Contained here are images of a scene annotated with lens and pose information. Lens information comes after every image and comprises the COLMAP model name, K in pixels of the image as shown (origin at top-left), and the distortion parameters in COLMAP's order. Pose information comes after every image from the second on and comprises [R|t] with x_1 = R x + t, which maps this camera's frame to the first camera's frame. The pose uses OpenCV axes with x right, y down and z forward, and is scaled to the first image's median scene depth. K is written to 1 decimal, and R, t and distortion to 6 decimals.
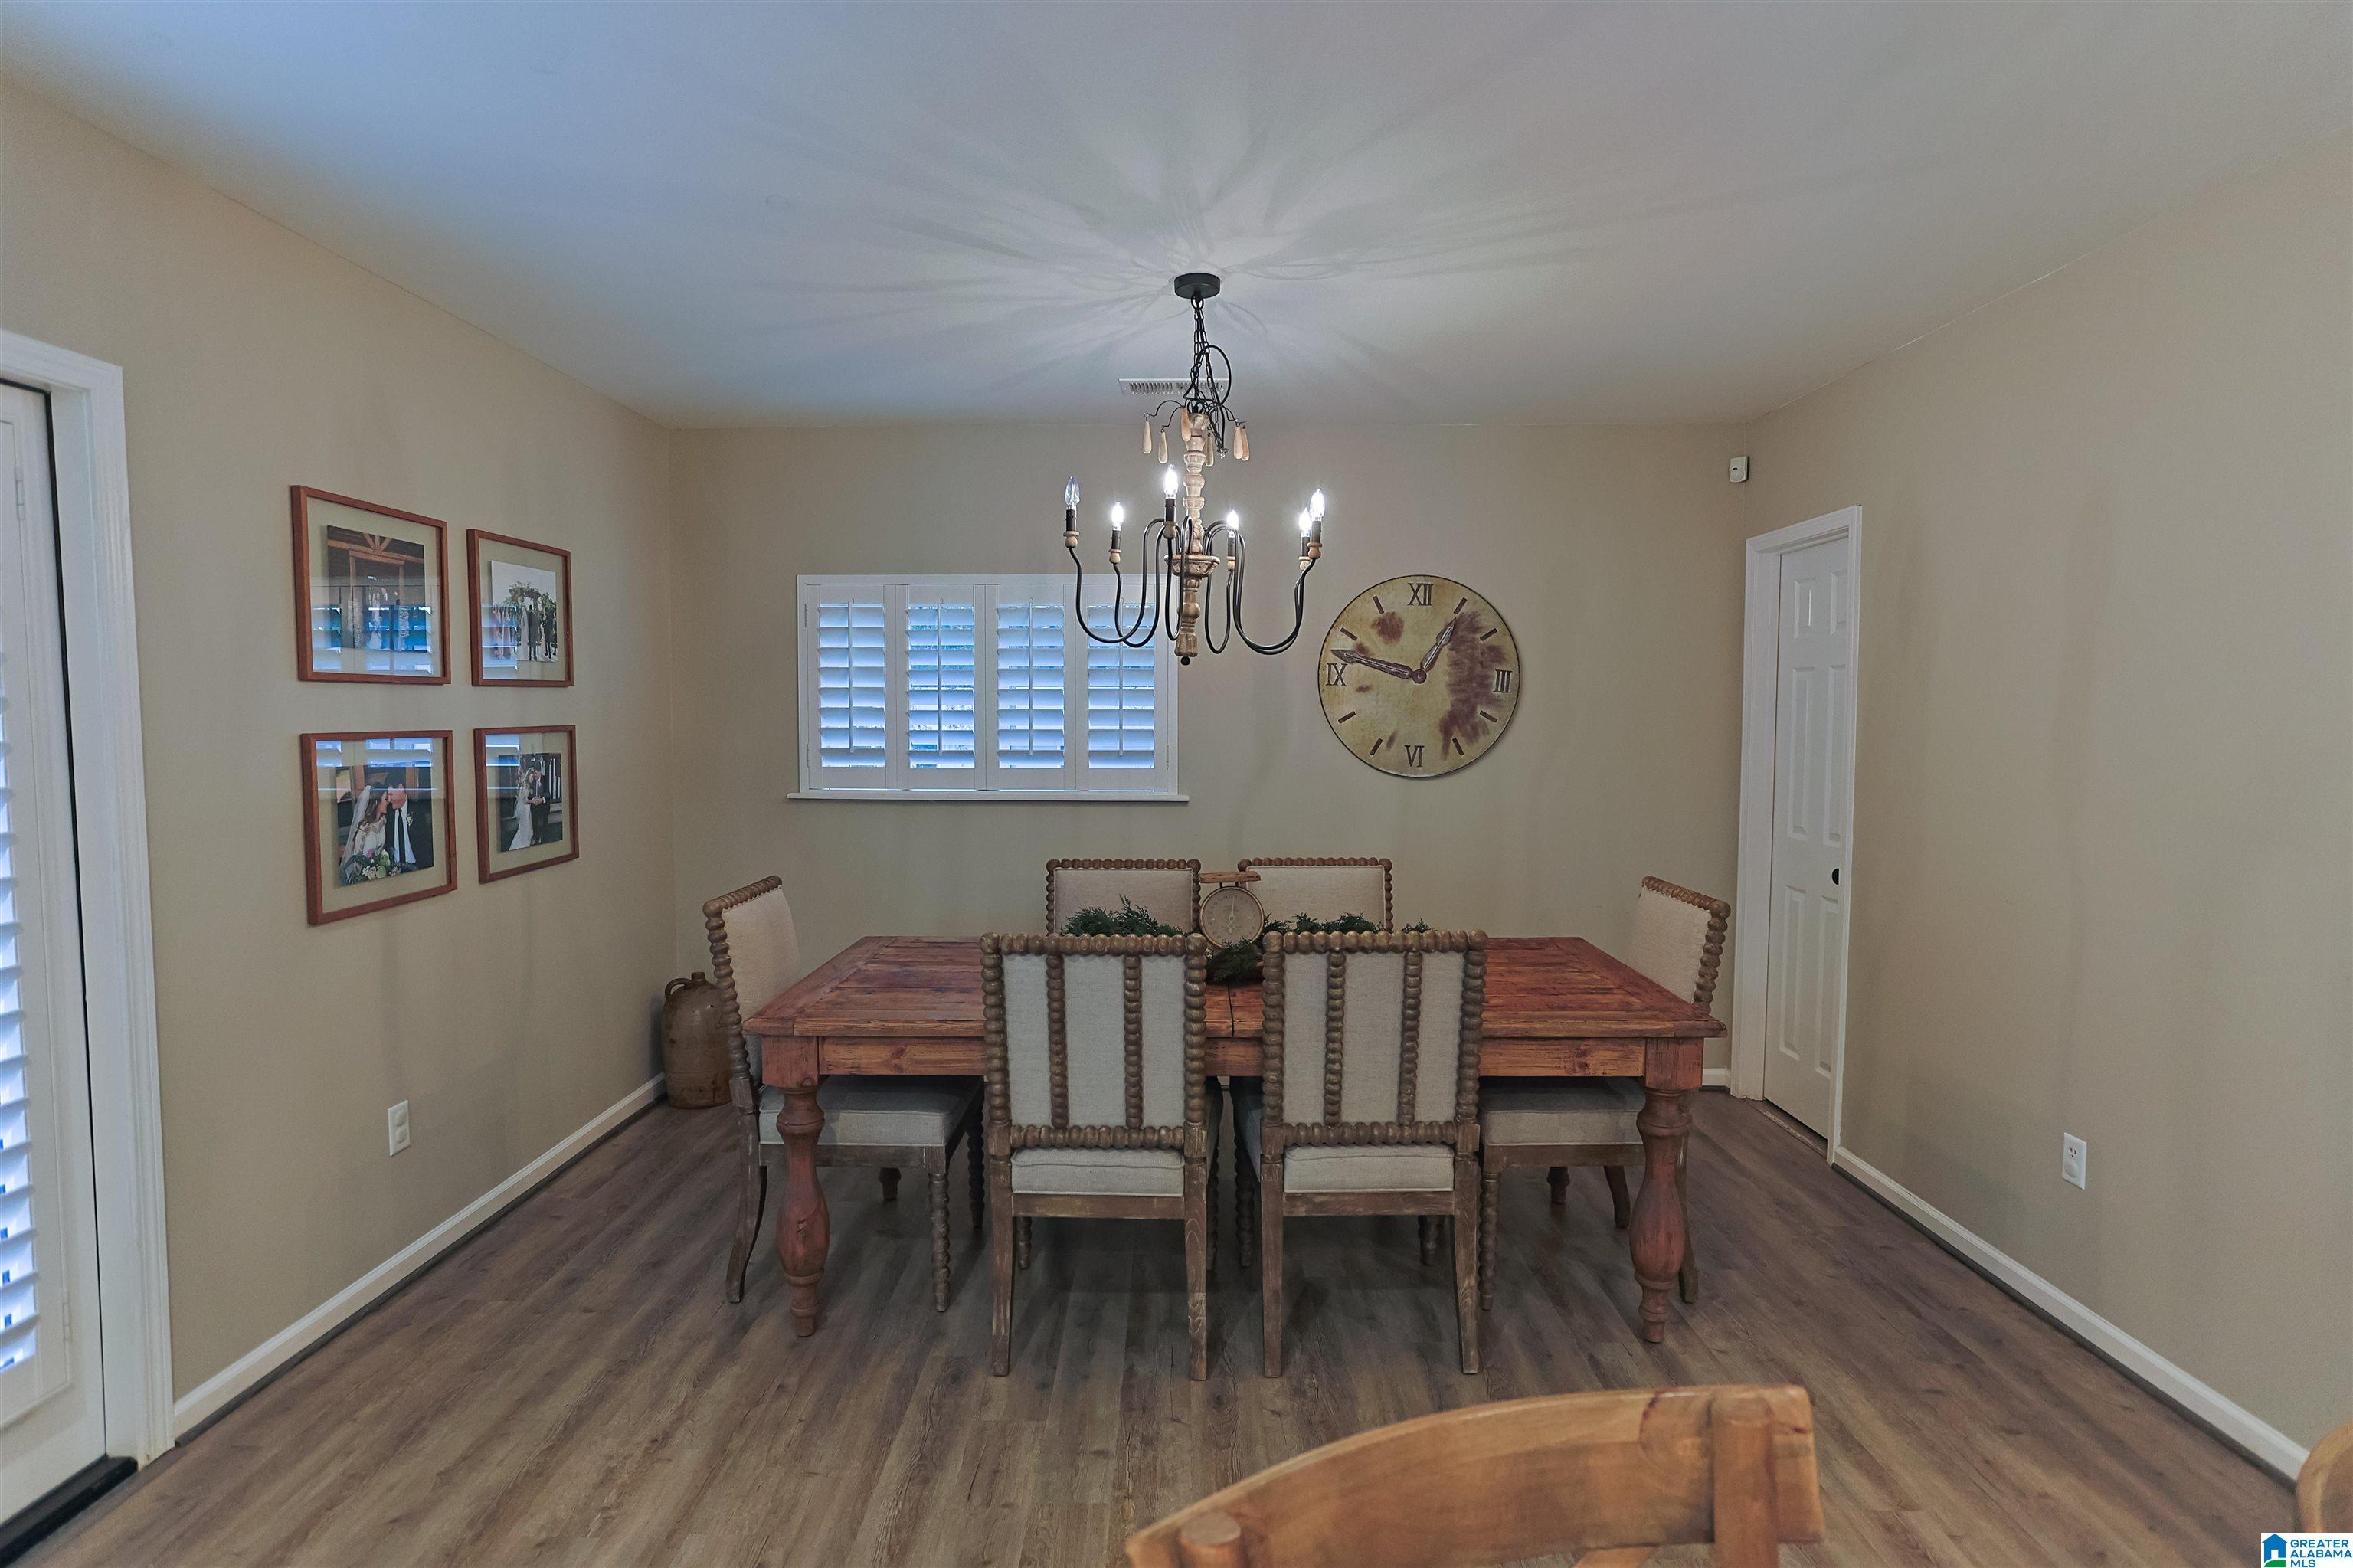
lens RADIAL K [[1198.3, 0, 1196.1], [0, 1198.3, 770.7], [0, 0, 1]] dist [-0.032218, 0.016482]
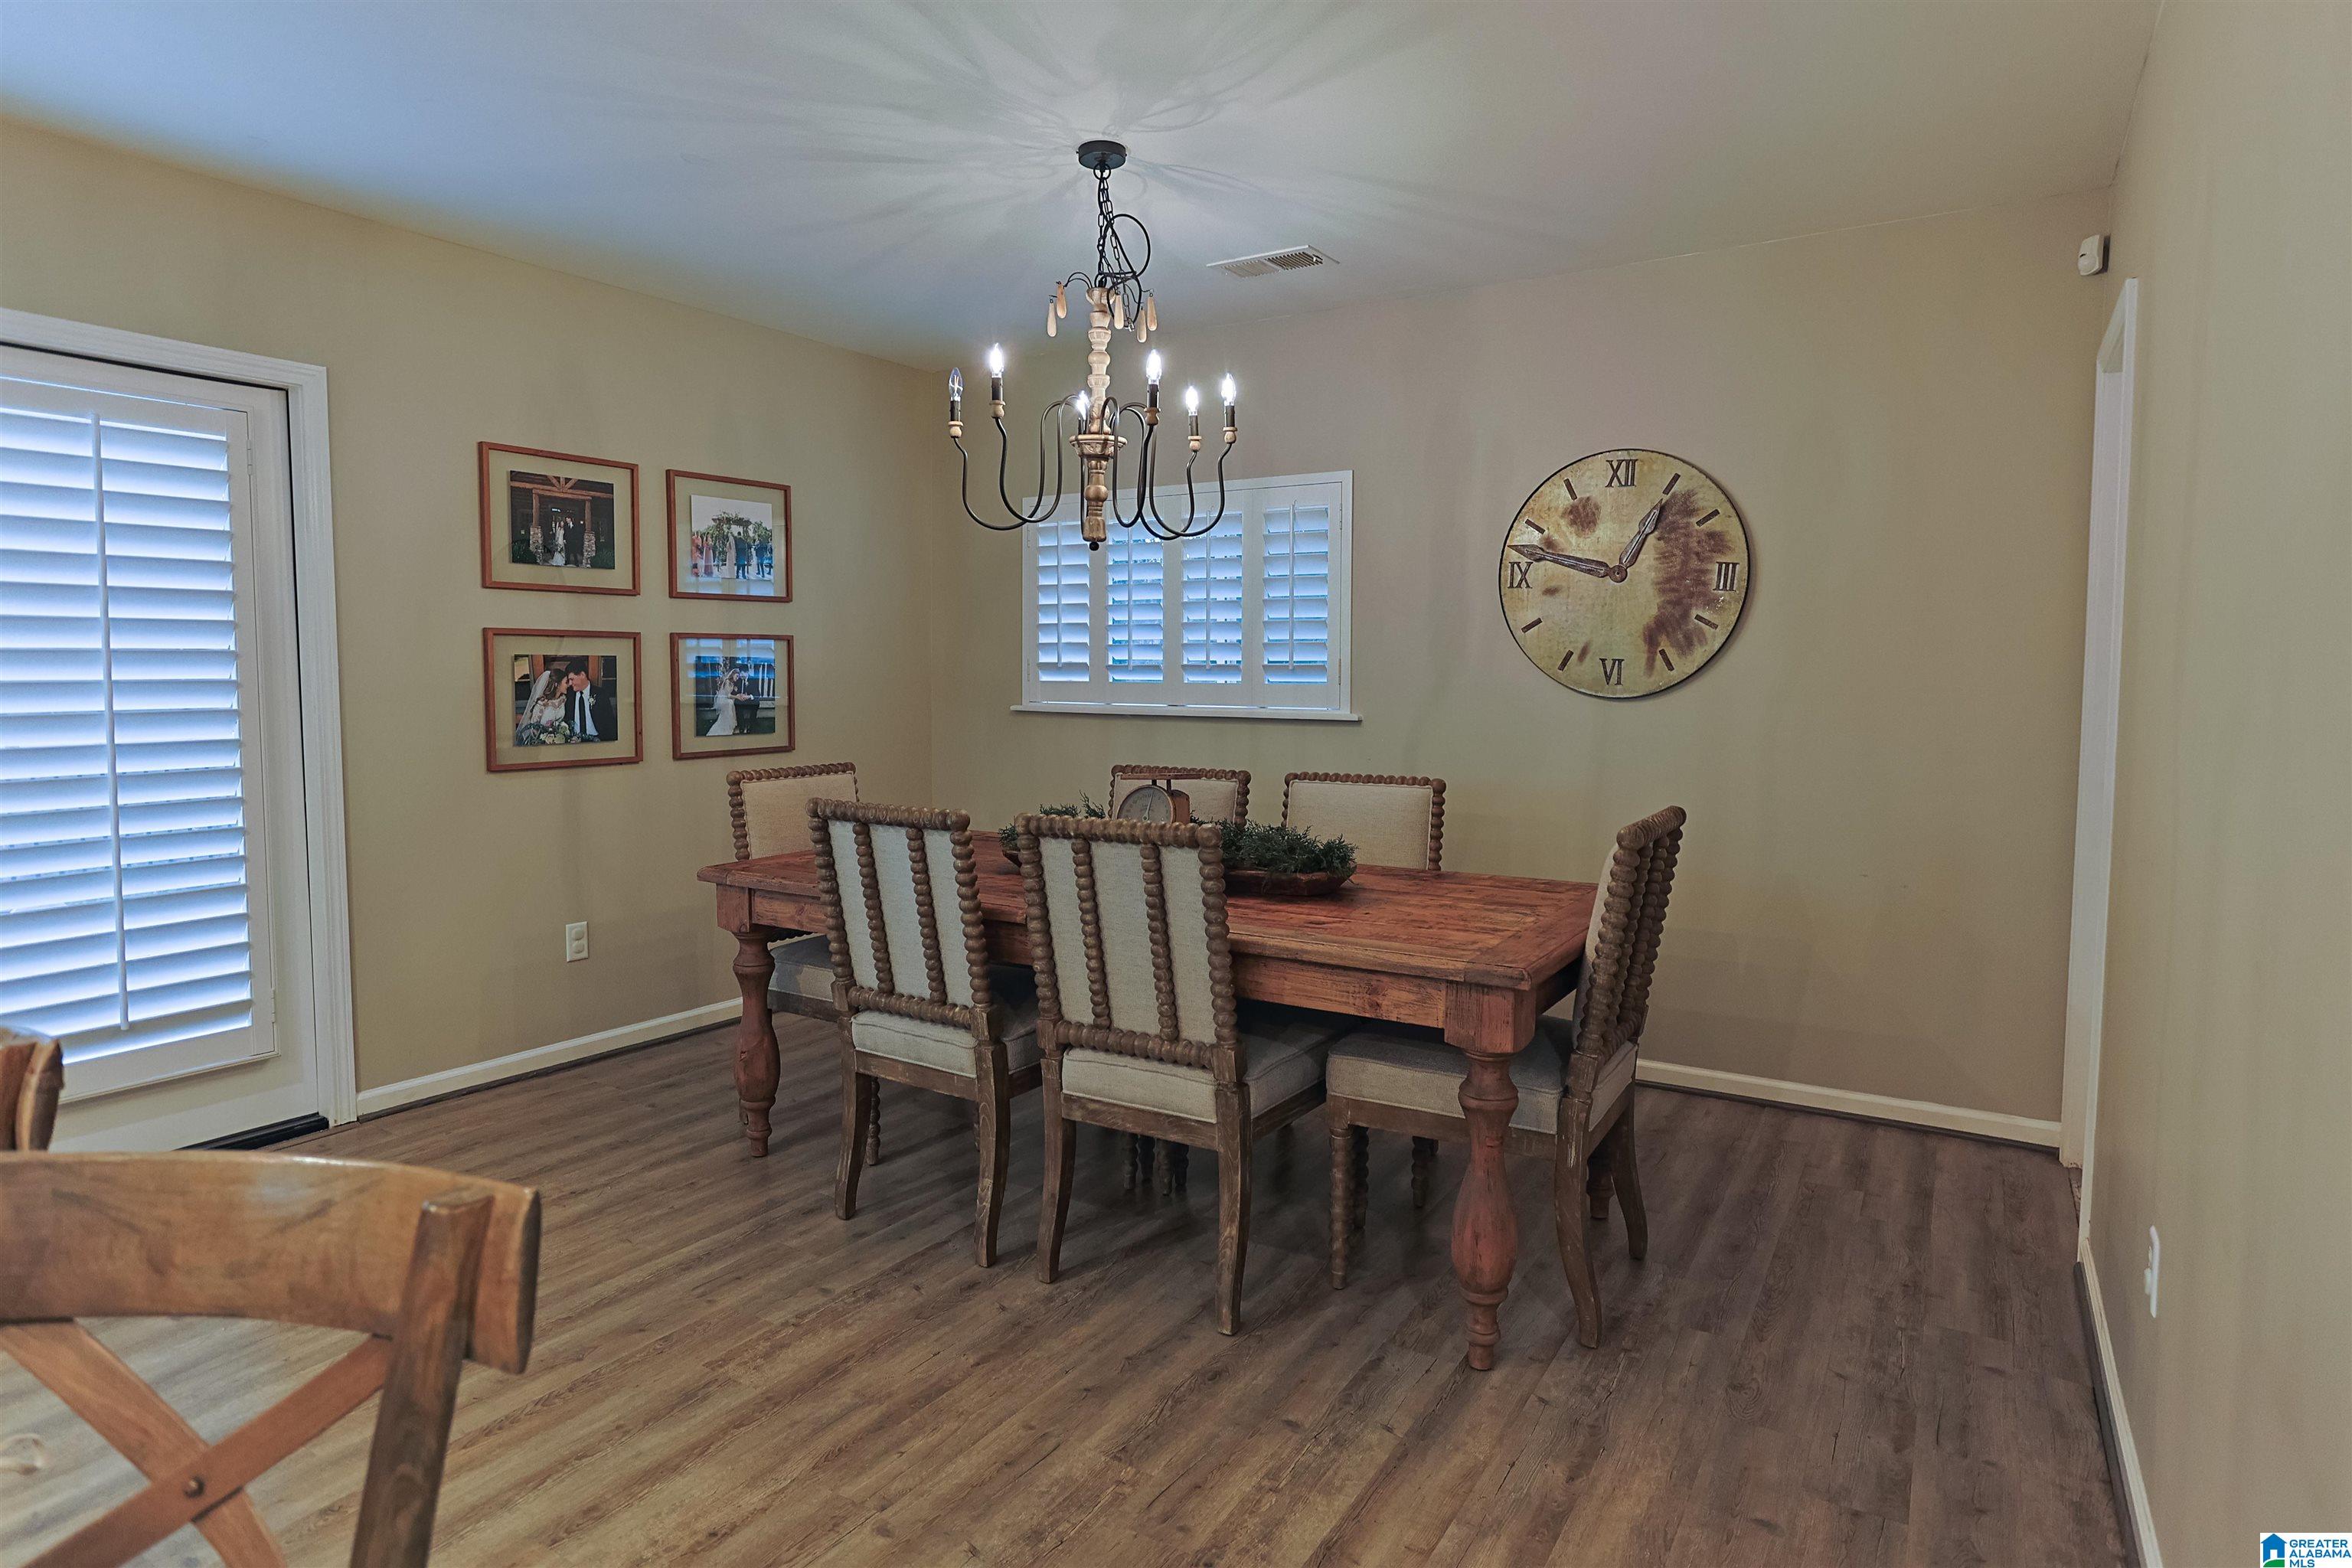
lens RADIAL K [[1309.0, 0, 1209.2], [0, 1309.0, 741.8], [0, 0, 1]] dist [-0.022341, -0.002271]
pose [[0.857415, 0.029592, -0.513774, 0.602668], [-0.028290, 0.999546, 0.010359, 0.050818], [0.513848, 0.005653, 0.857863, 0.139836]]
